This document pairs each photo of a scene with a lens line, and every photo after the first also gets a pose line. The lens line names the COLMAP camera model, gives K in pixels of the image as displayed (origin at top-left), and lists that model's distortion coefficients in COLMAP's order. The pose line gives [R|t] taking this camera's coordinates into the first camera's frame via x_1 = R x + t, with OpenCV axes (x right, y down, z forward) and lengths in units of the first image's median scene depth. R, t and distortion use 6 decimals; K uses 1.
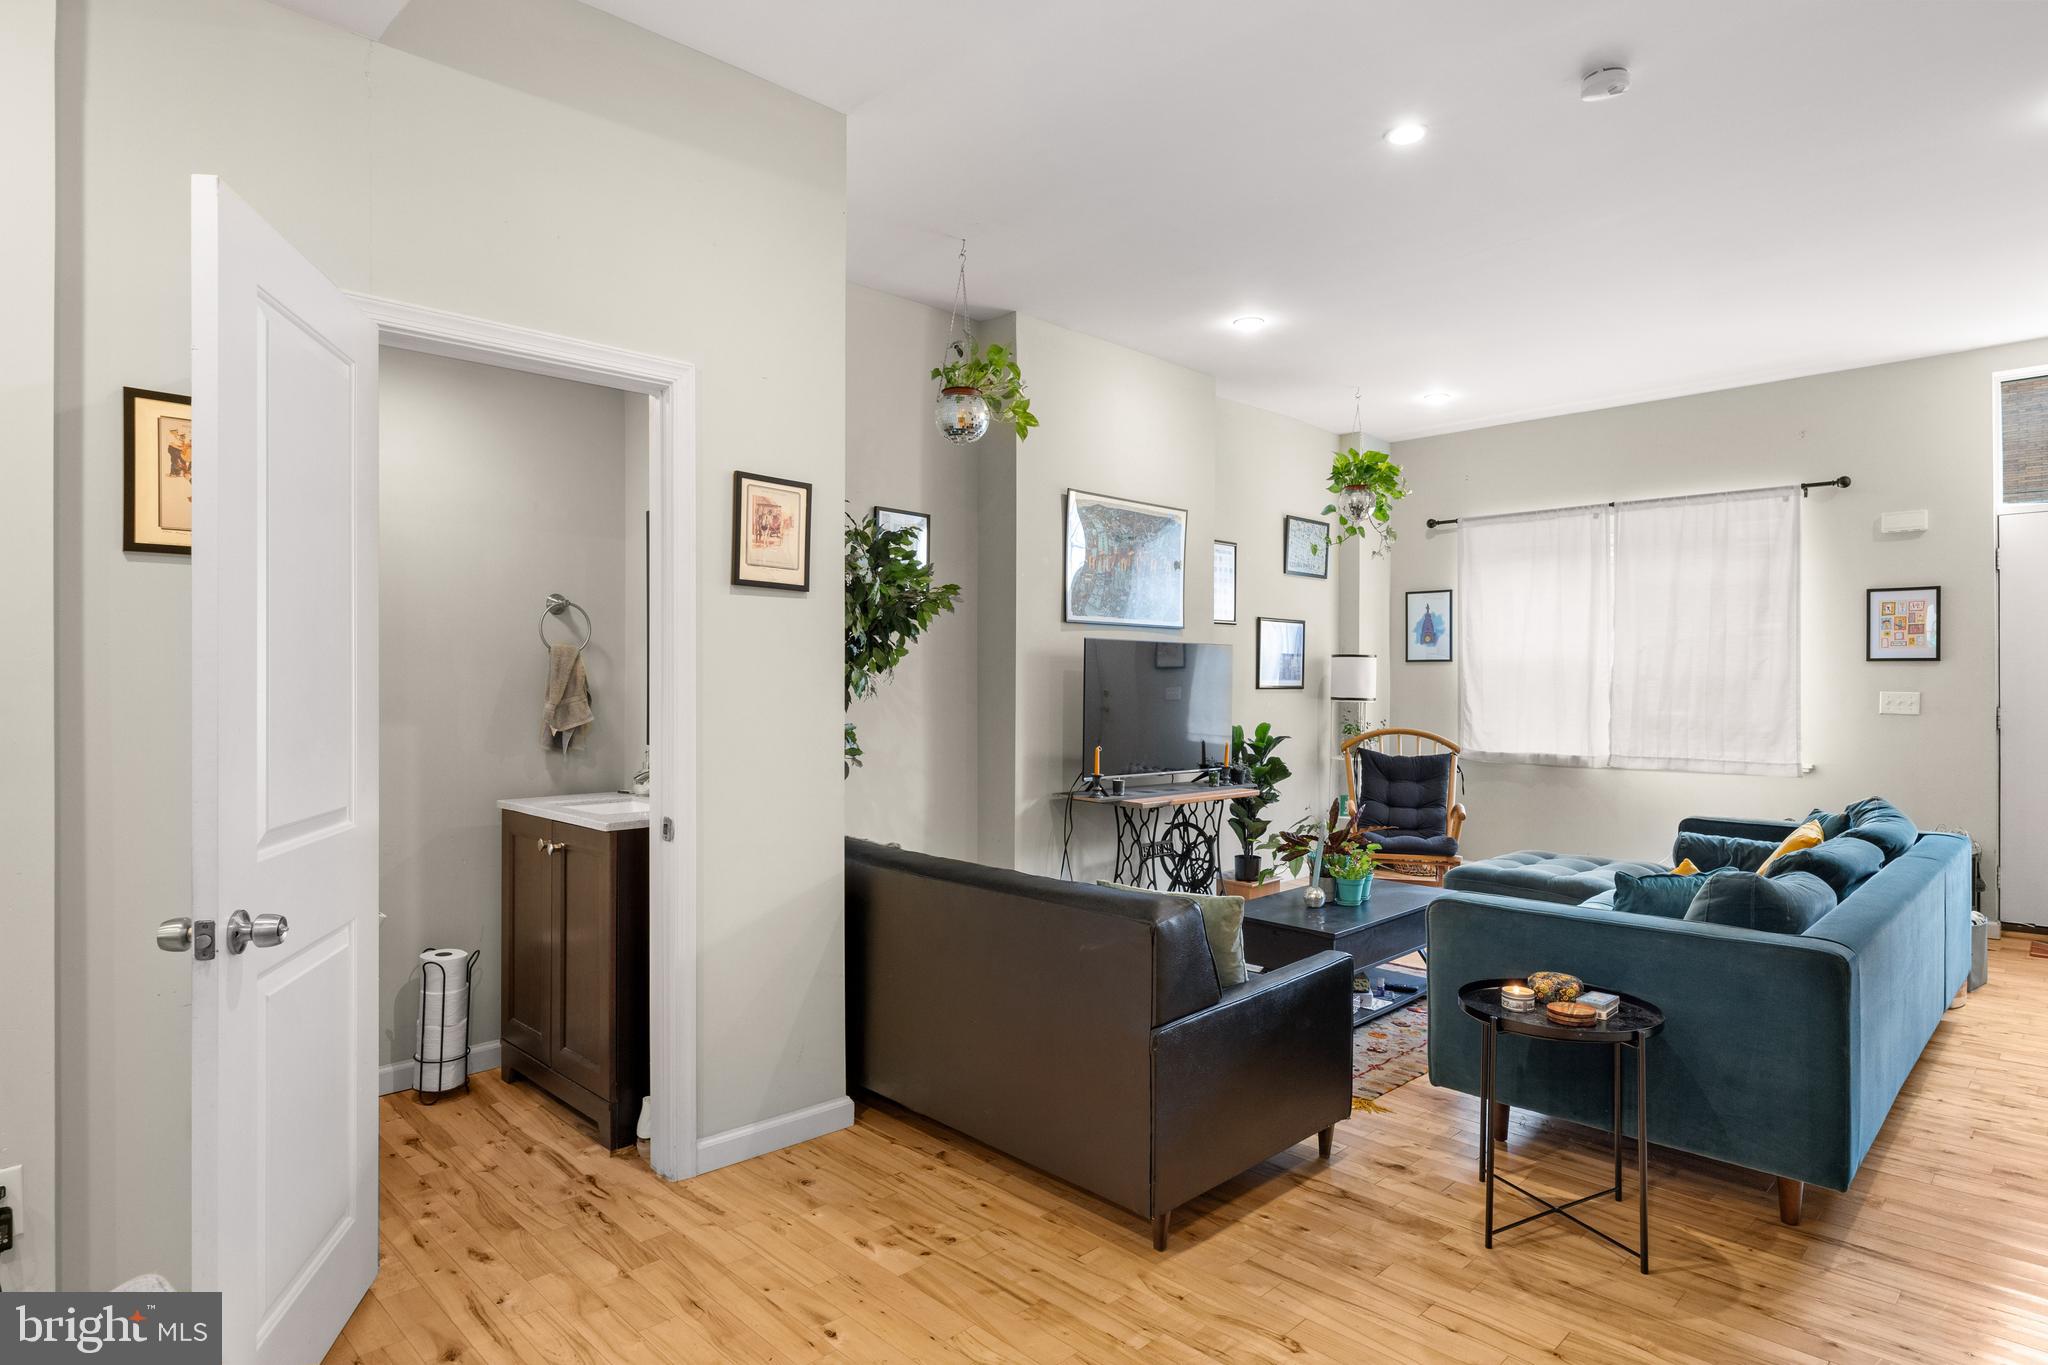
lens RADIAL K [[1112.8, 0, 1024.0], [0, 1112.8, 682.5], [0, 0, 1]] dist [-0.003952, 0.000409]
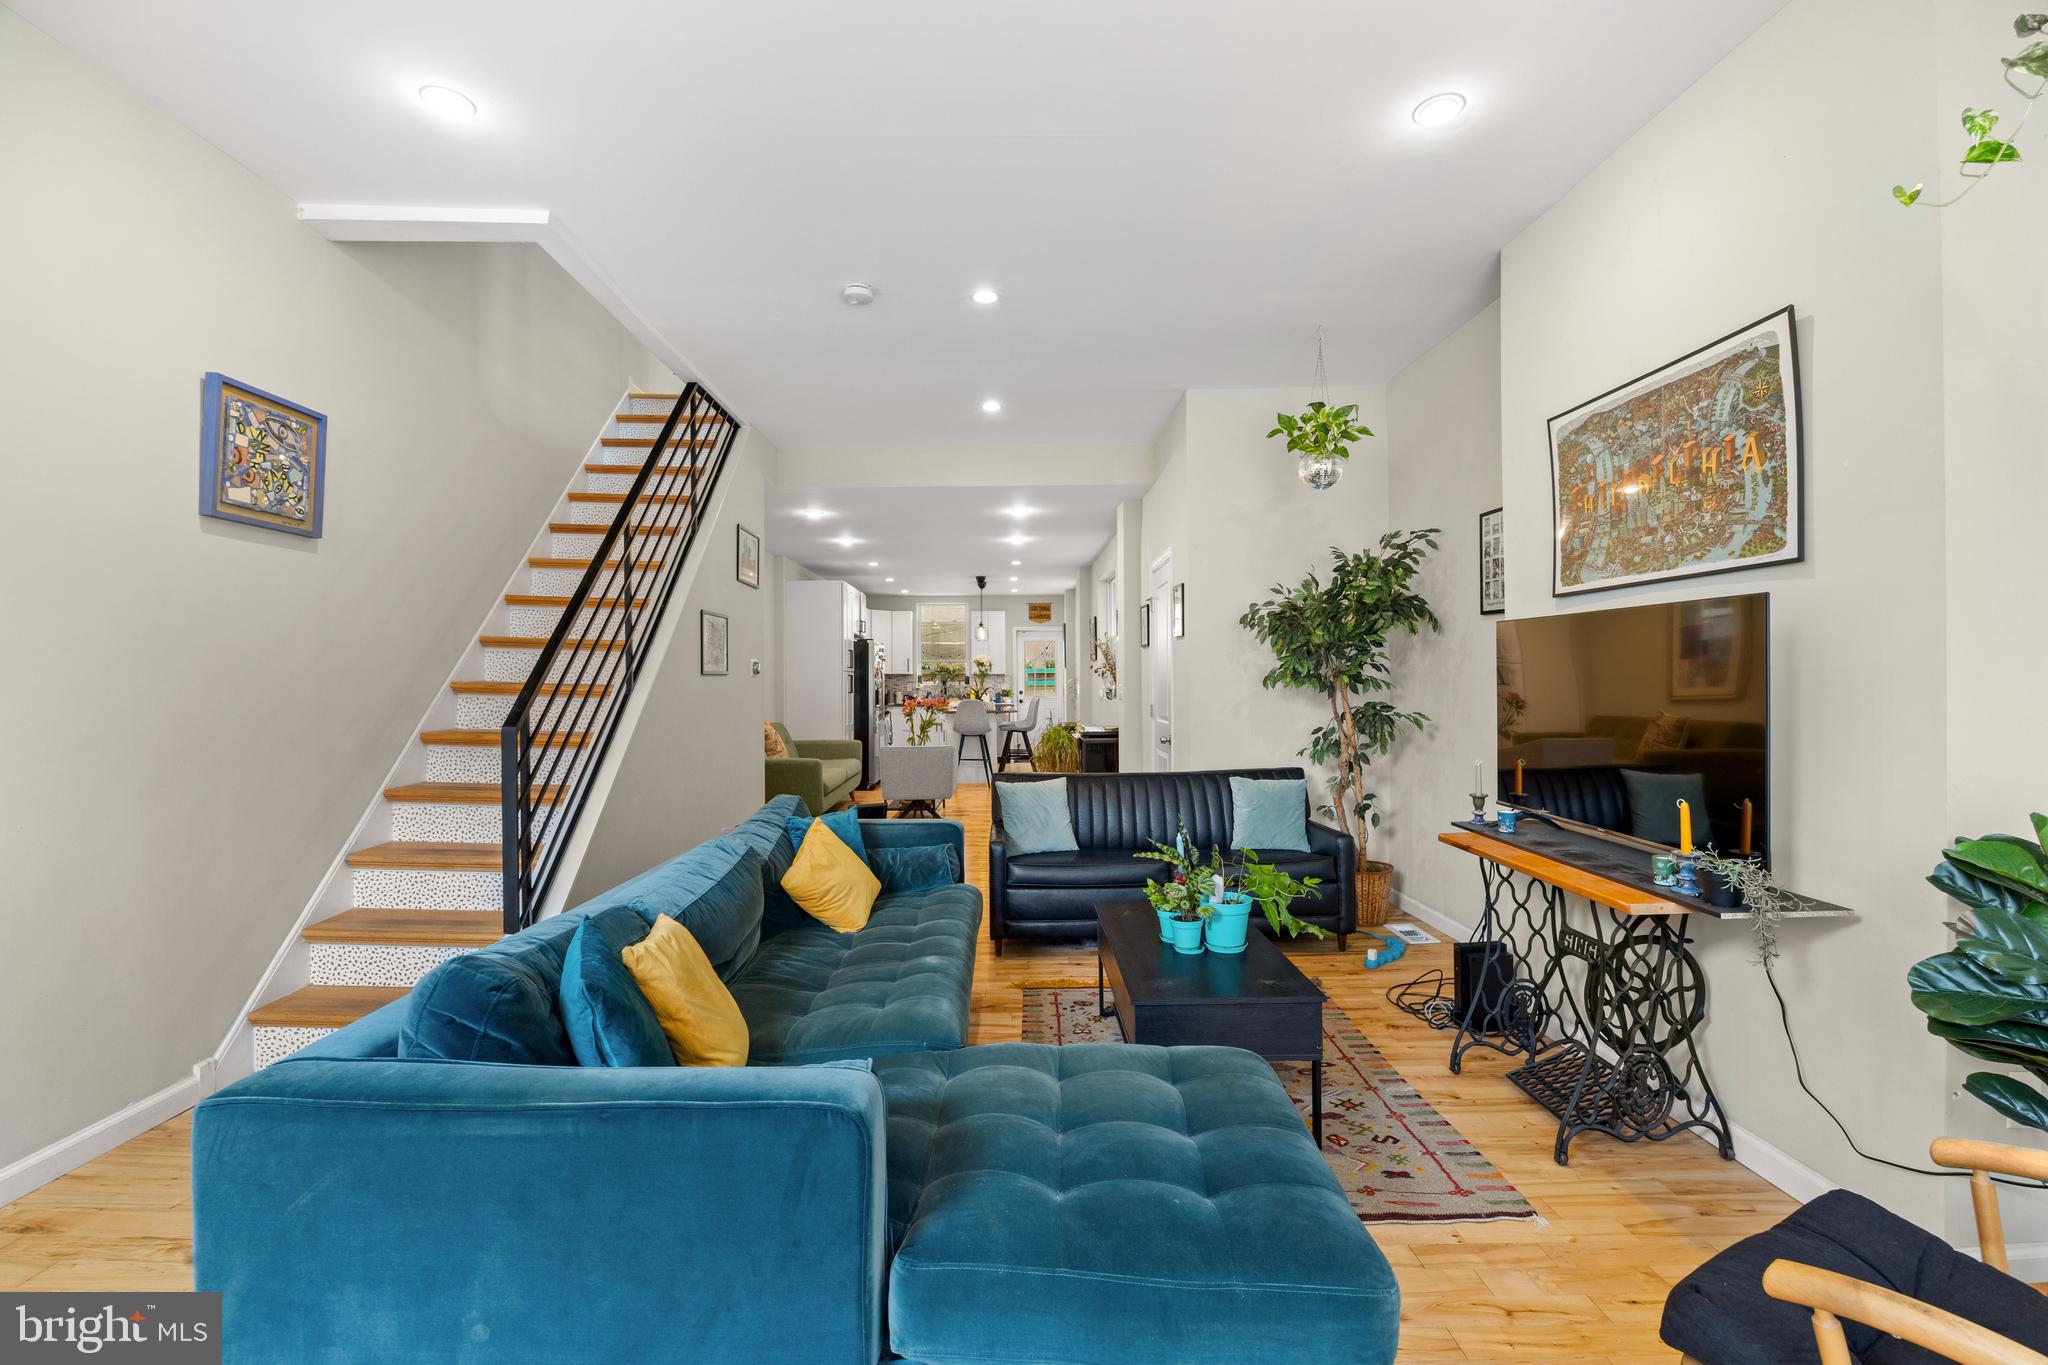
lens RADIAL K [[840.6, 0, 1024.0], [0, 840.6, 682.5], [0, 0, 1]] dist [-0.000233, 0.000080]
pose [[-0.689016, 0.006322, -0.724718, 0.656691], [0.004811, 0.999980, 0.004149, -0.001276], [0.724730, -0.000628, -0.689033, 1.070980]]
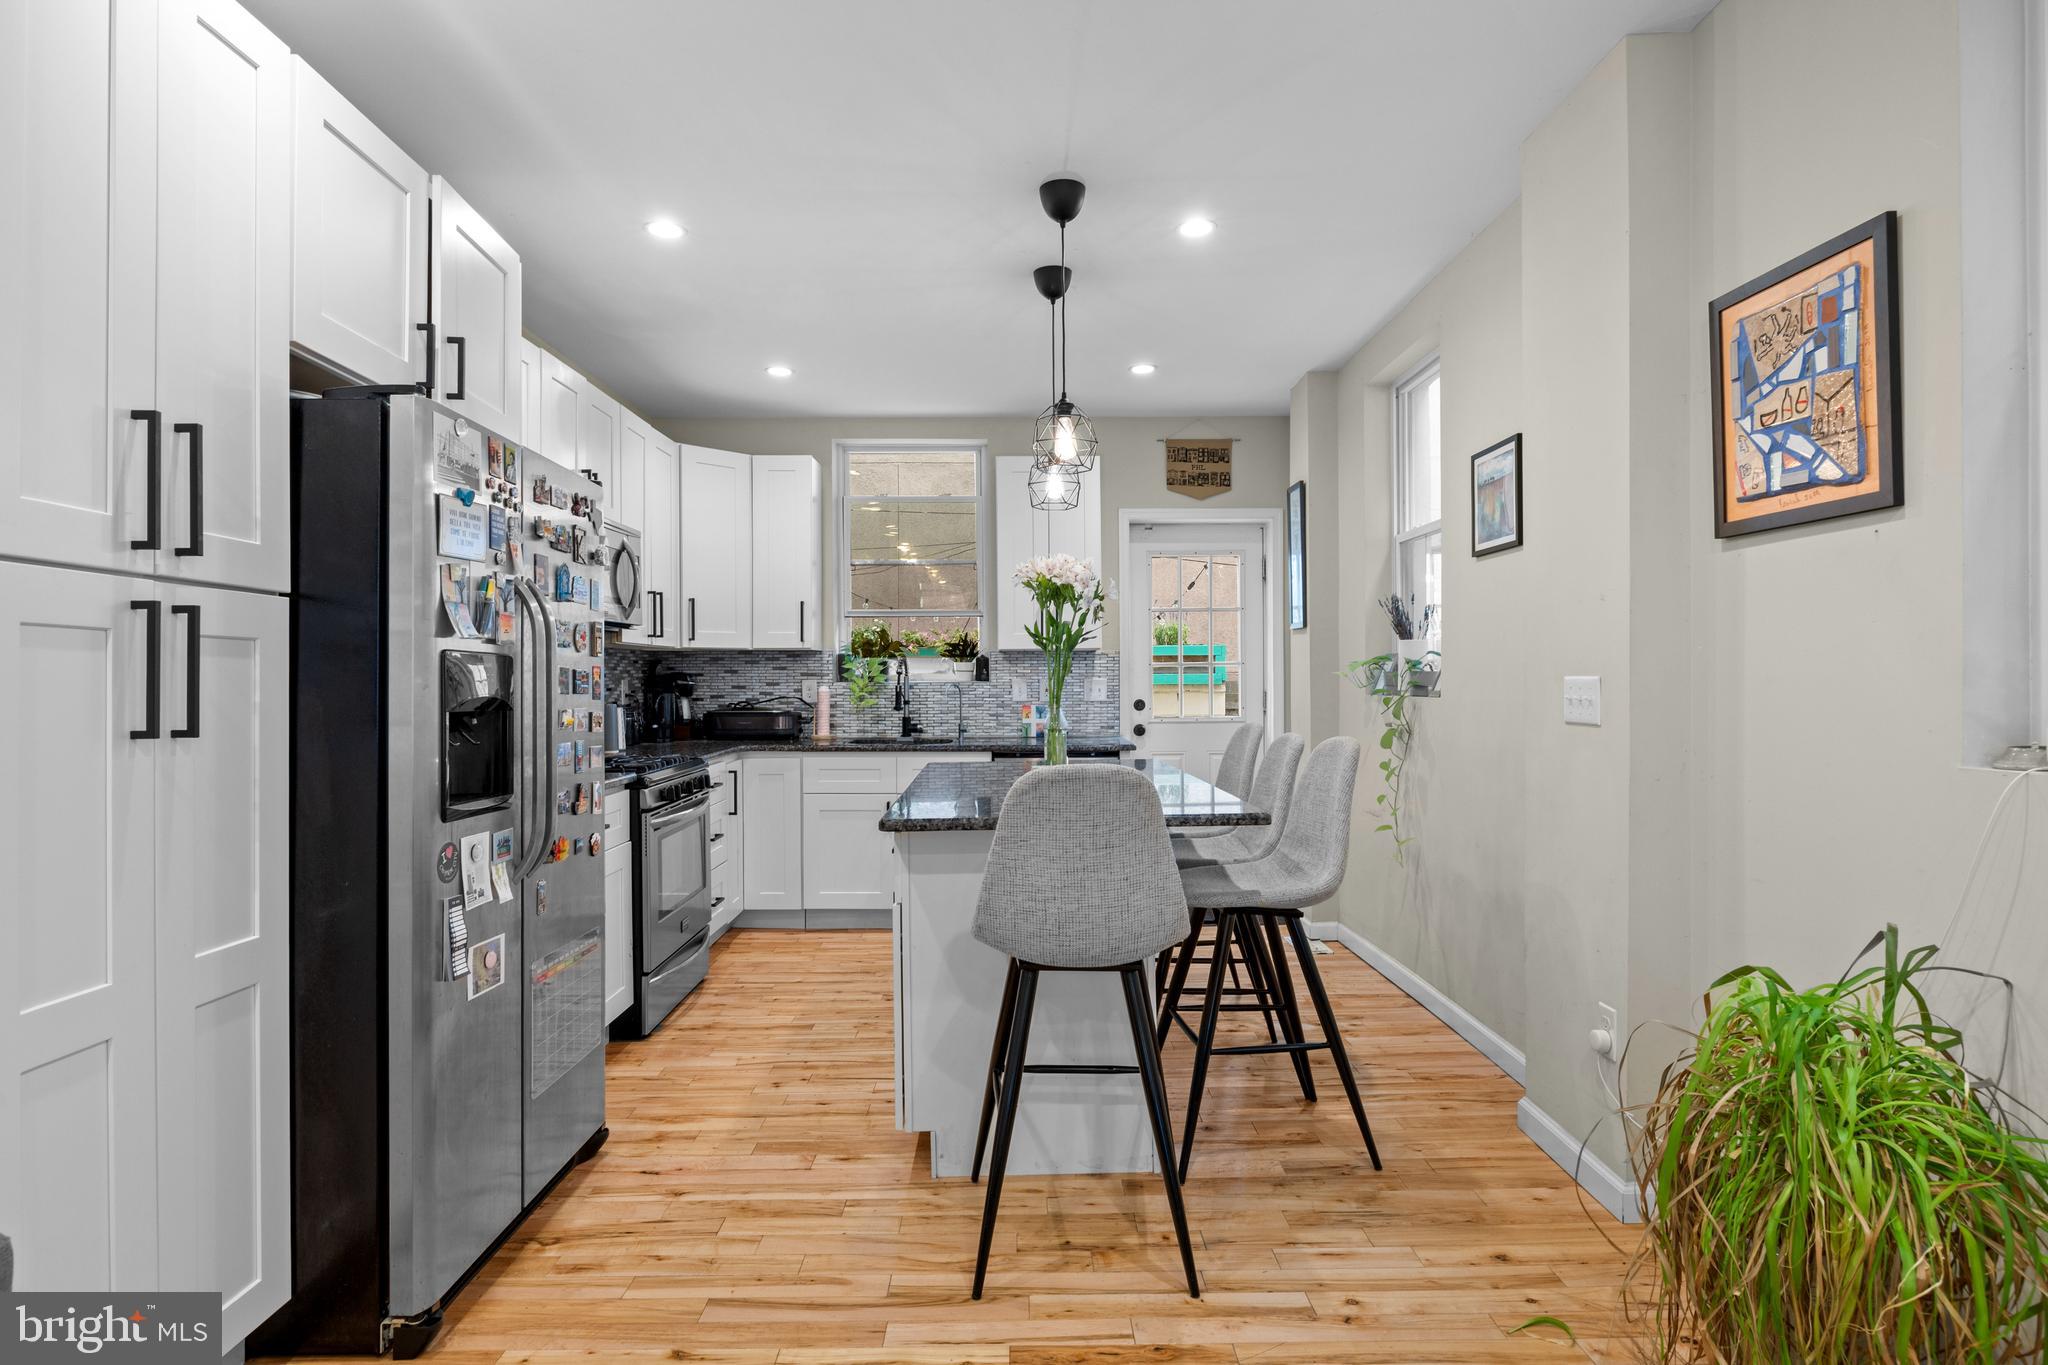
lens RADIAL K [[1082.1, 0, 1026.5], [0, 1082.1, 673.9], [0, 0, 1]] dist [-0.012609, 0.000095]
pose [[-0.694965, 0.000532, -0.719044, -0.329794], [0.004940, 0.999980, -0.004034, 0.011011], [0.719027, -0.006355, -0.694953, -0.032365]]
